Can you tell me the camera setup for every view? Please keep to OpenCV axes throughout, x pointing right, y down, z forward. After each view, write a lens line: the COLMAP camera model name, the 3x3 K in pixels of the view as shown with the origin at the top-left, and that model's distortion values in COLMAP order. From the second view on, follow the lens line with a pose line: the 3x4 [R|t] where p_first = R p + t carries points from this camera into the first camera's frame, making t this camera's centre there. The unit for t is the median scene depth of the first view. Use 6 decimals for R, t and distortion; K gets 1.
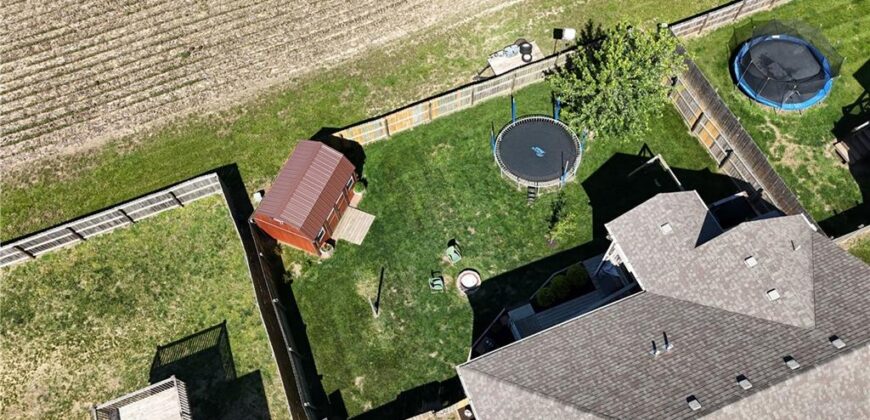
lens RADIAL K [[641.3, 0, 436.4], [0, 641.3, 209.0], [0, 0, 1]] dist [0.066437, -0.061908]
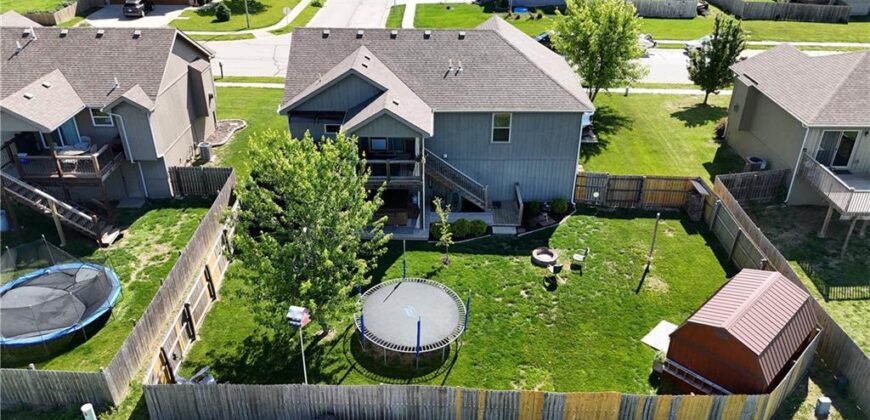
lens RADIAL K [[641.3, 0, 436.7], [0, 641.3, 213.6], [0, 0, 1]] dist [0.066437, -0.061908]
pose [[-0.926921, -0.163033, 0.337991, -0.107733], [0.345594, -0.019896, 0.938173, -0.801377], [-0.146228, 0.986420, 0.074785, 0.844603]]
